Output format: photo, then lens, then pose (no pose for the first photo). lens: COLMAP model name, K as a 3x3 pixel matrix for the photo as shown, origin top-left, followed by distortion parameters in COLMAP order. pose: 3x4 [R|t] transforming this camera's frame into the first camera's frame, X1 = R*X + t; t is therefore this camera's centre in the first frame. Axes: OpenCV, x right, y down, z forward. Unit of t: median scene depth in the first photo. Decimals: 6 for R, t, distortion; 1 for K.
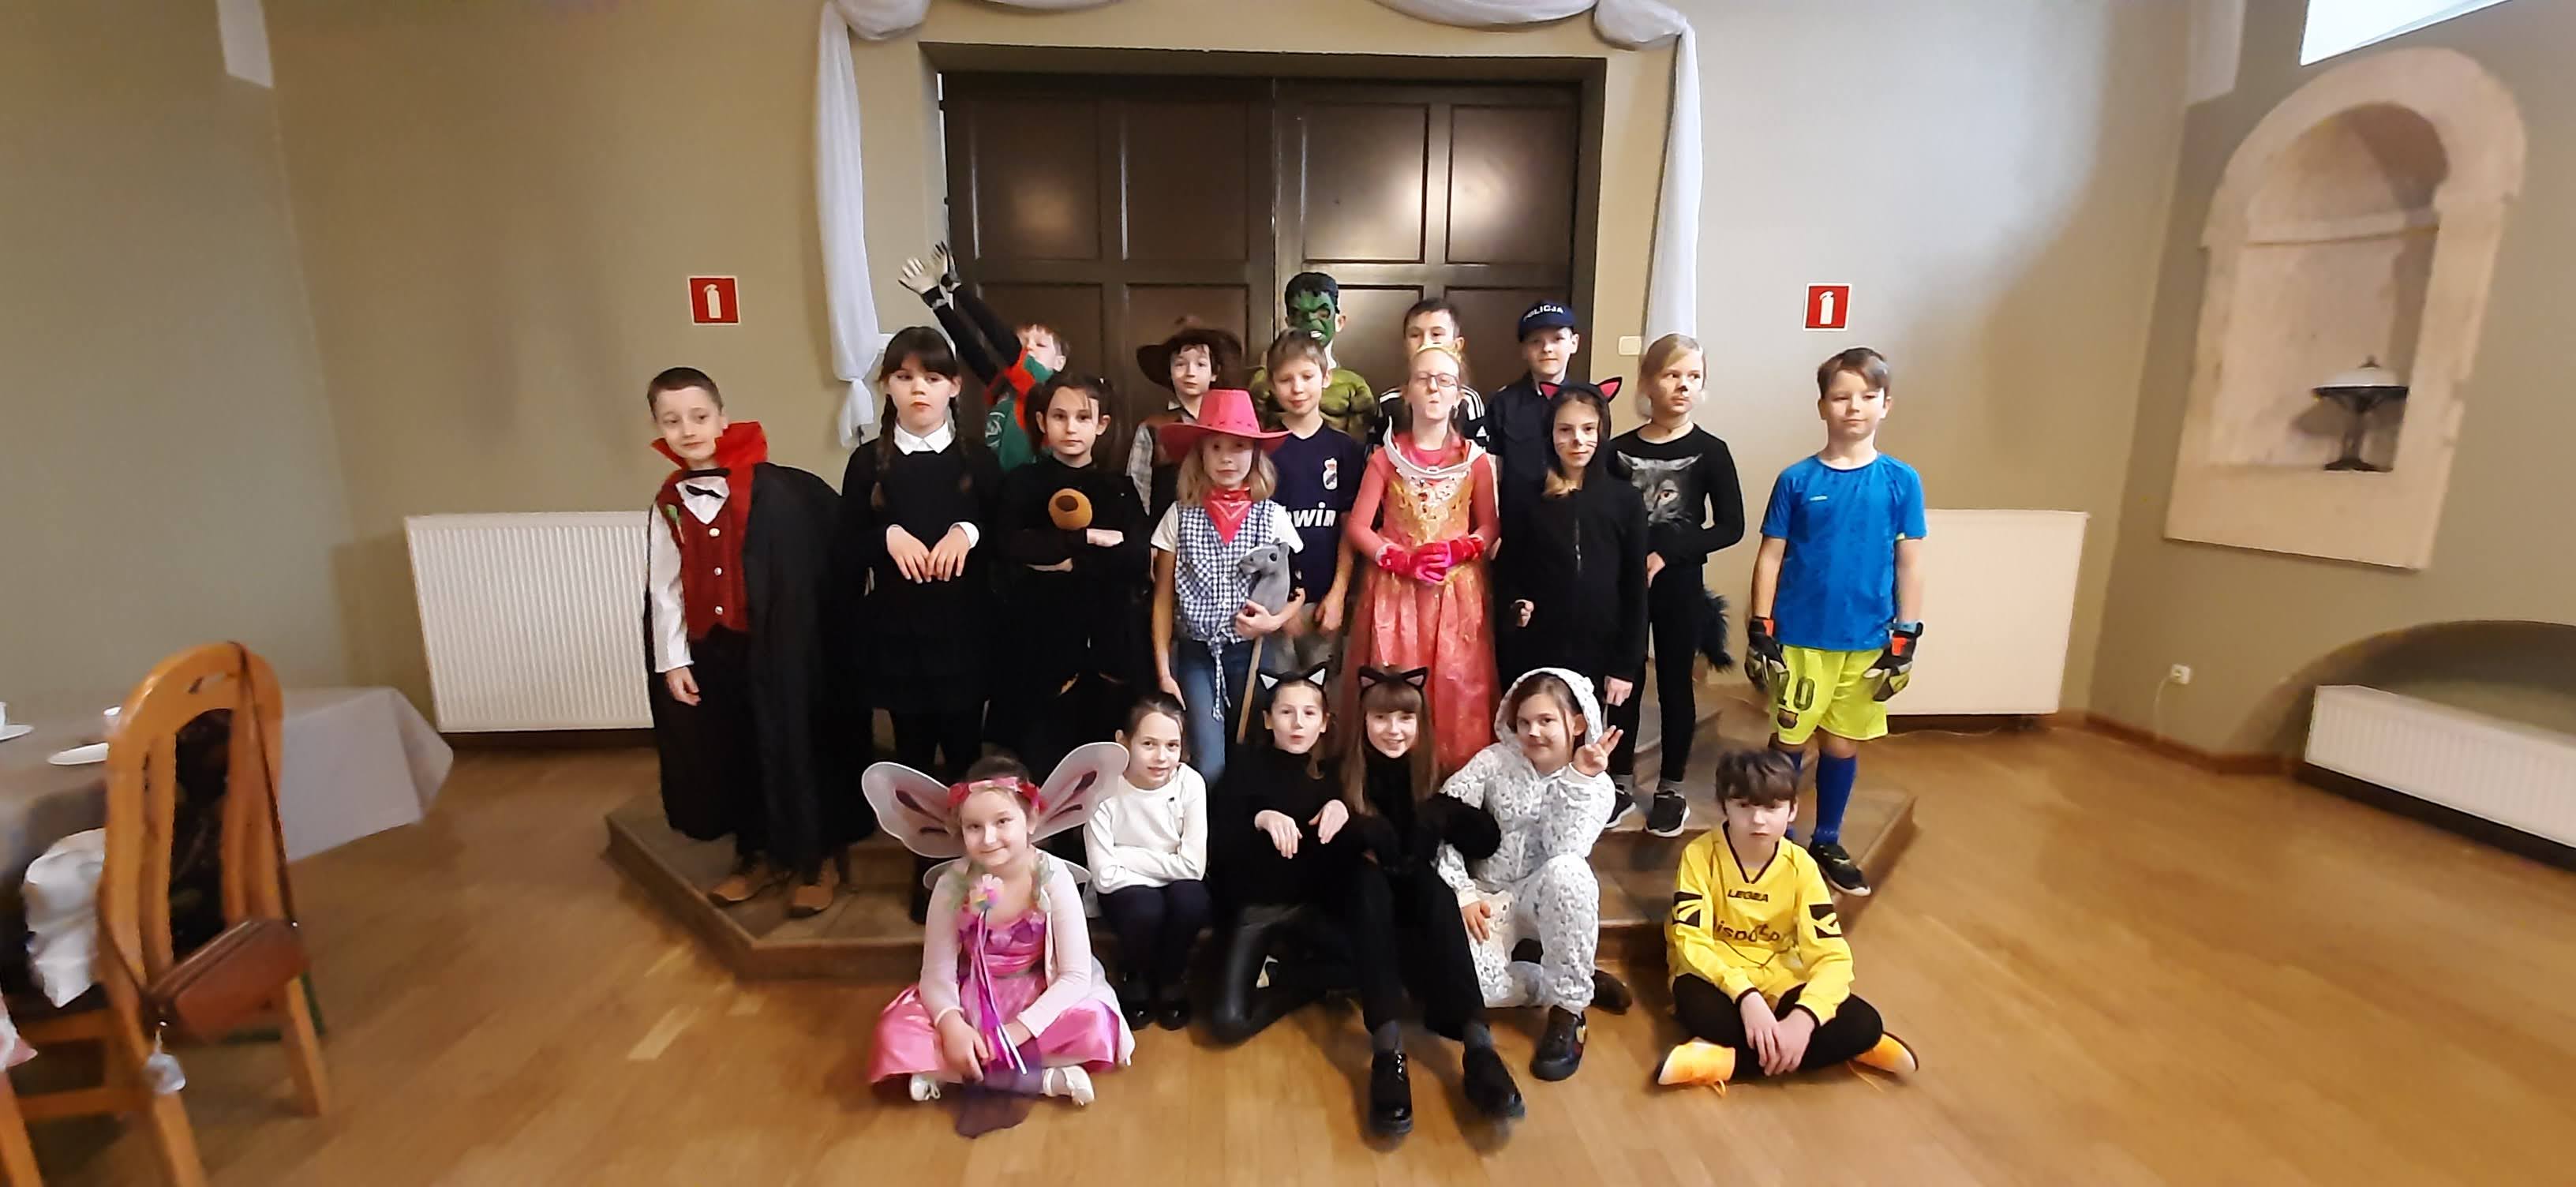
lens RADIAL K [[1019.1, 0, 1266.5], [0, 1019.1, 603.5], [0, 0, 1]] dist [-0.005829, -0.002074]
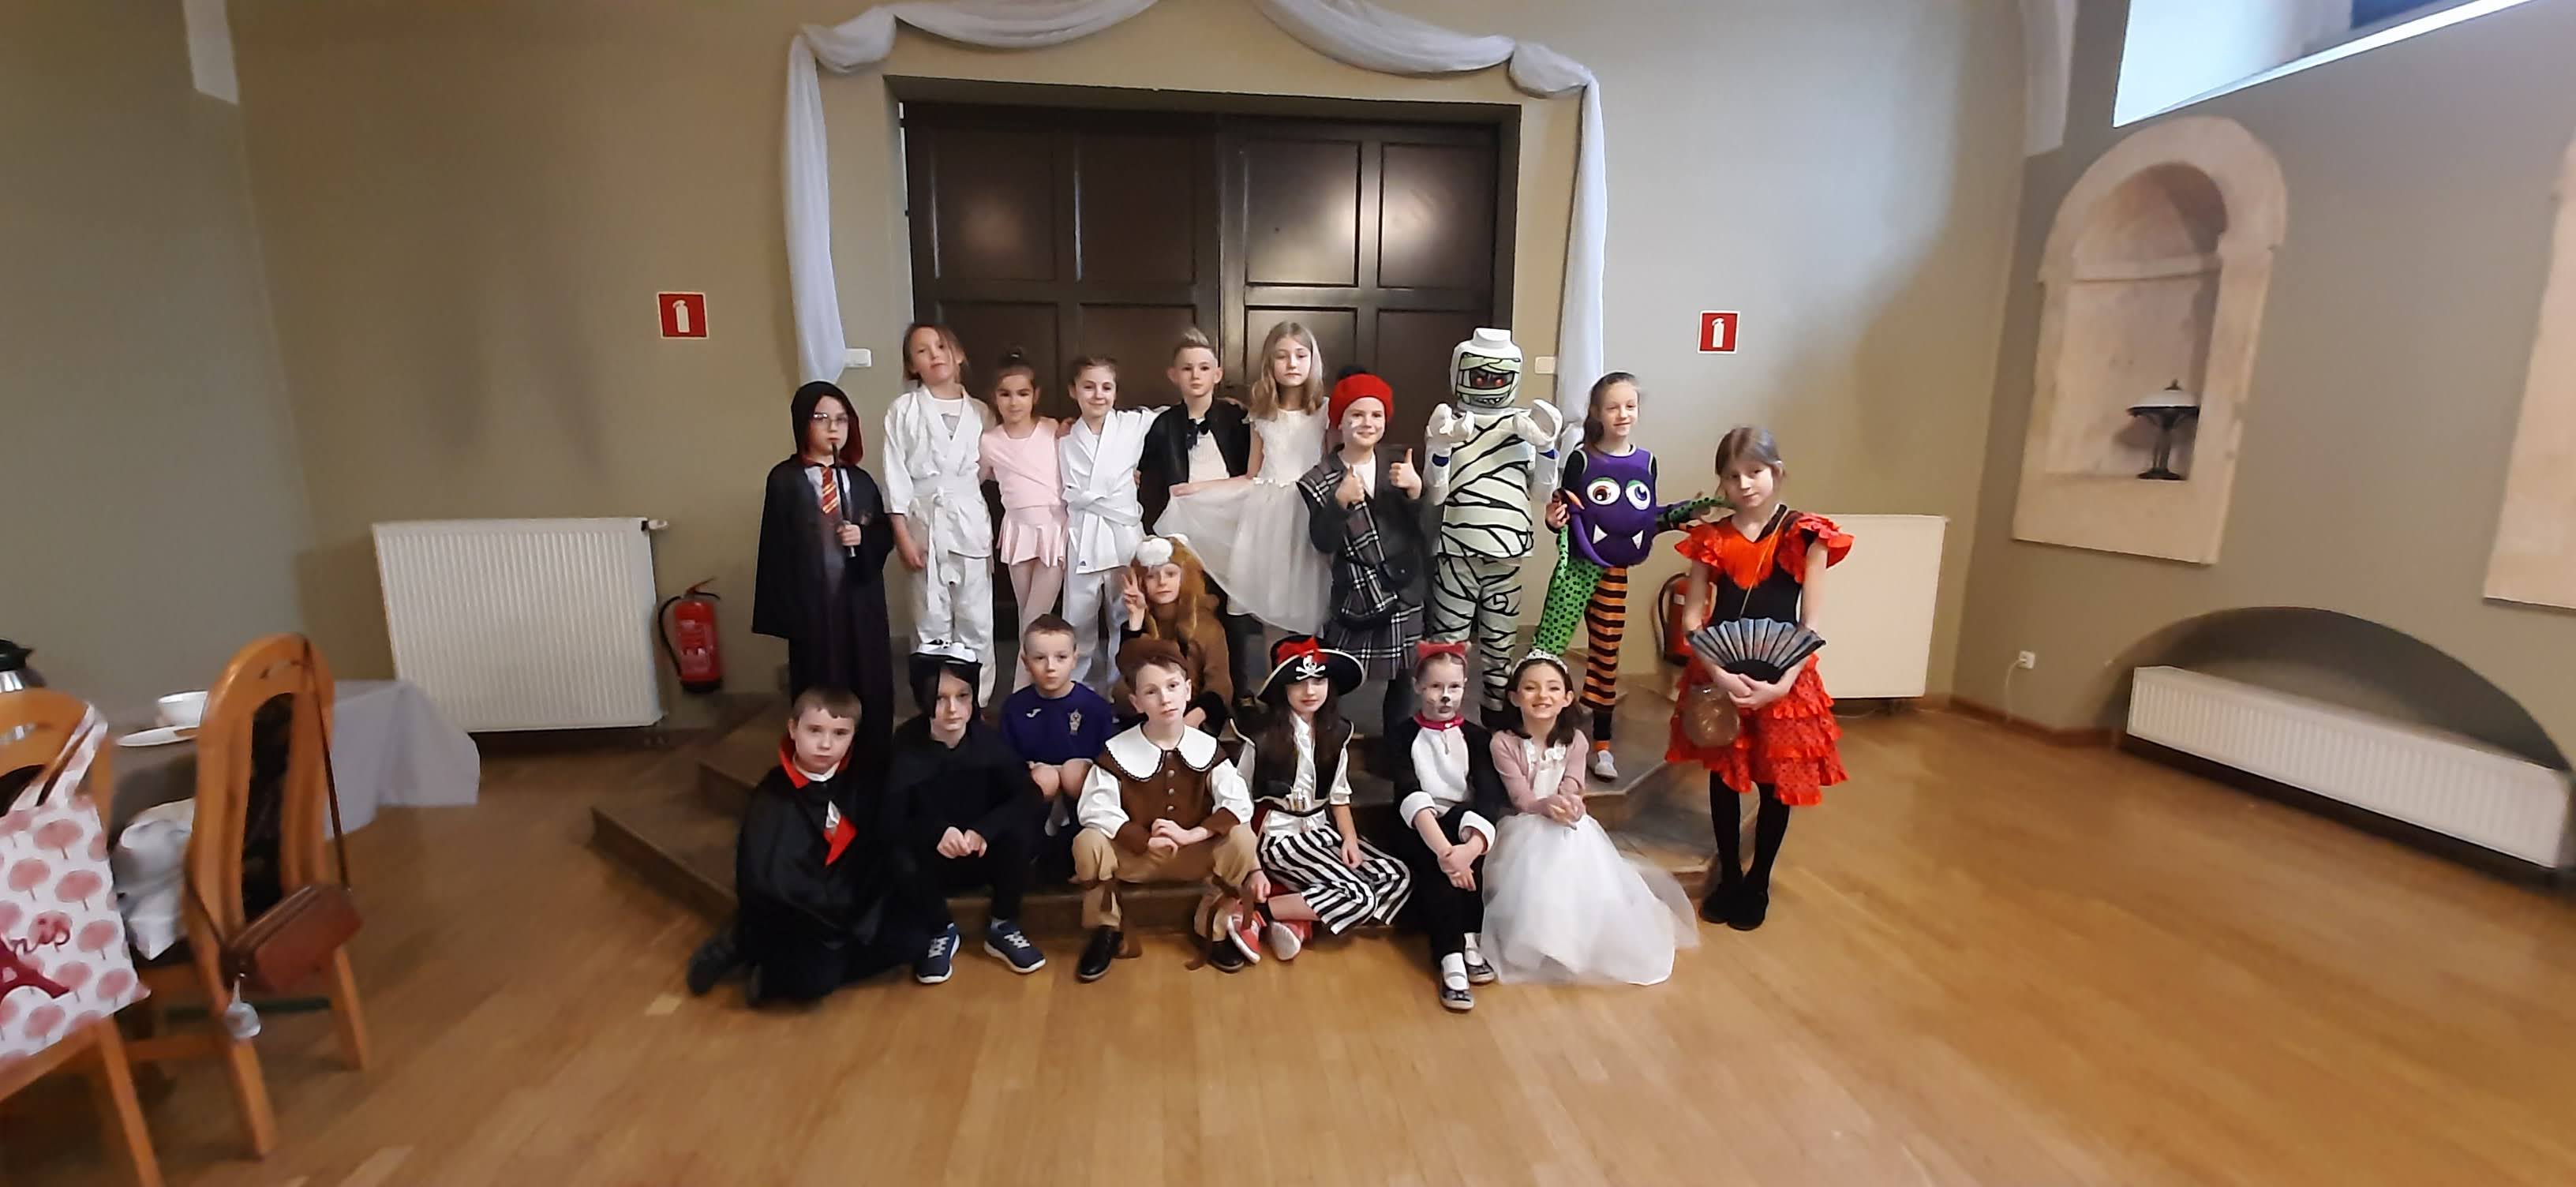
lens RADIAL K [[1019.1, 0, 1268.2], [0, 1019.1, 604.6], [0, 0, 1]] dist [-0.005829, -0.002074]
pose [[0.997829, -0.007334, 0.065456, -0.015756], [0.007823, 0.999943, -0.007210, 0.011116], [-0.065399, 0.007707, 0.997829, -0.082385]]
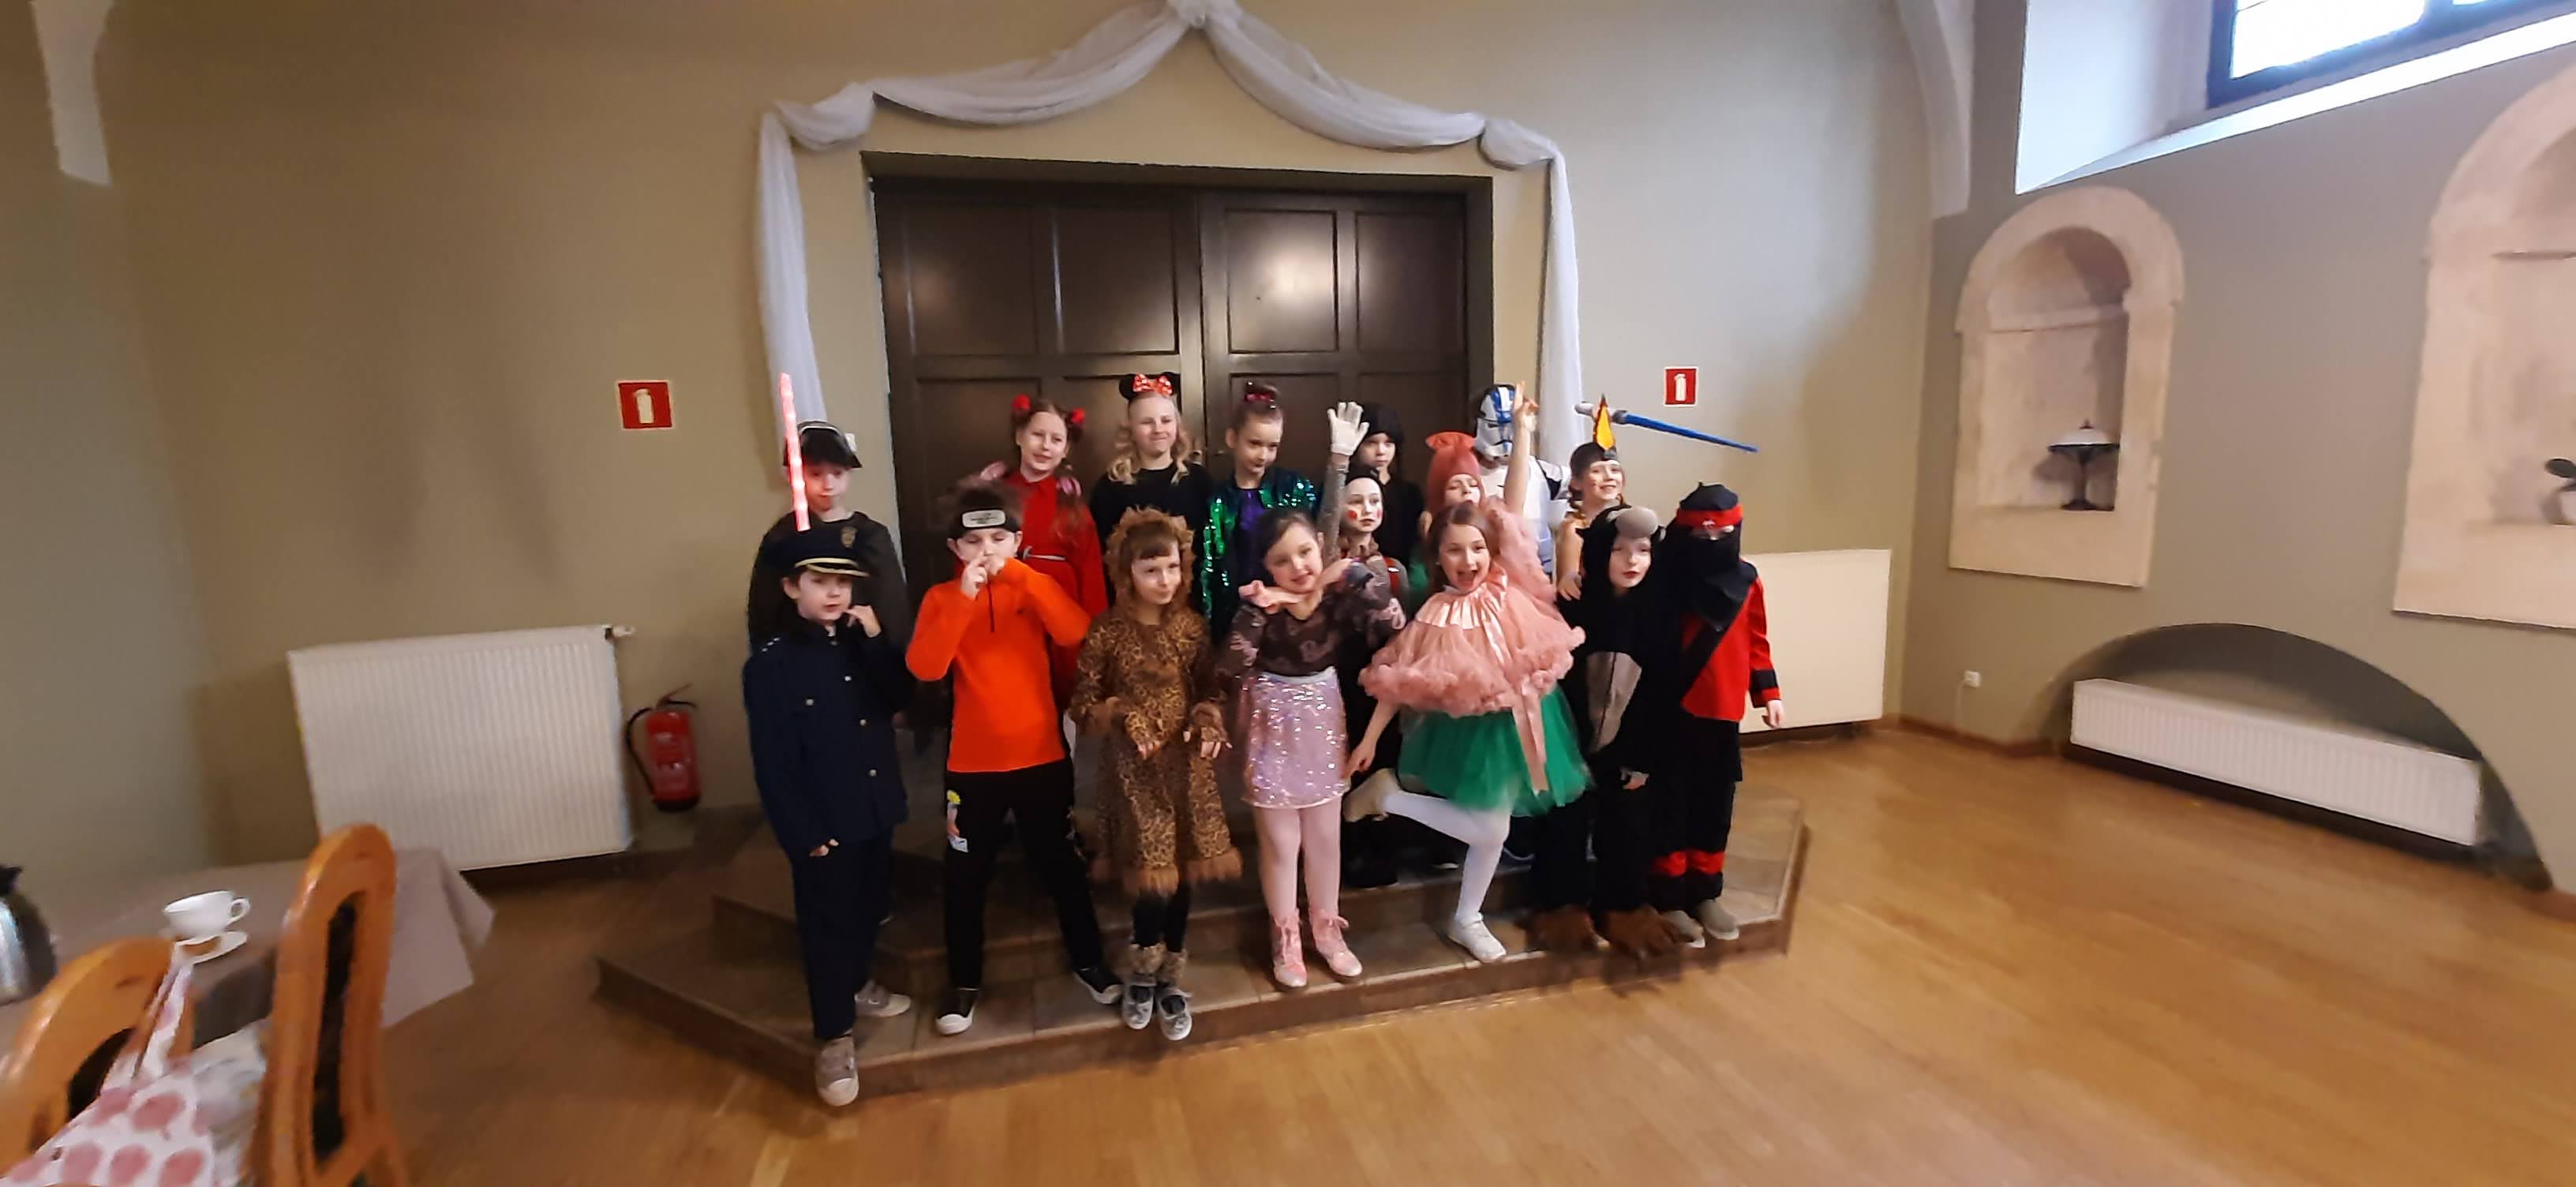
lens RADIAL K [[1019.1, 0, 1272.5], [0, 1019.1, 601.5], [0, 0, 1]] dist [-0.005829, -0.002074]
pose [[0.980750, -0.059610, 0.185946, -0.157999], [0.068719, 0.996712, -0.042931, -0.031029], [-0.182775, 0.054883, 0.981622, -0.053759]]
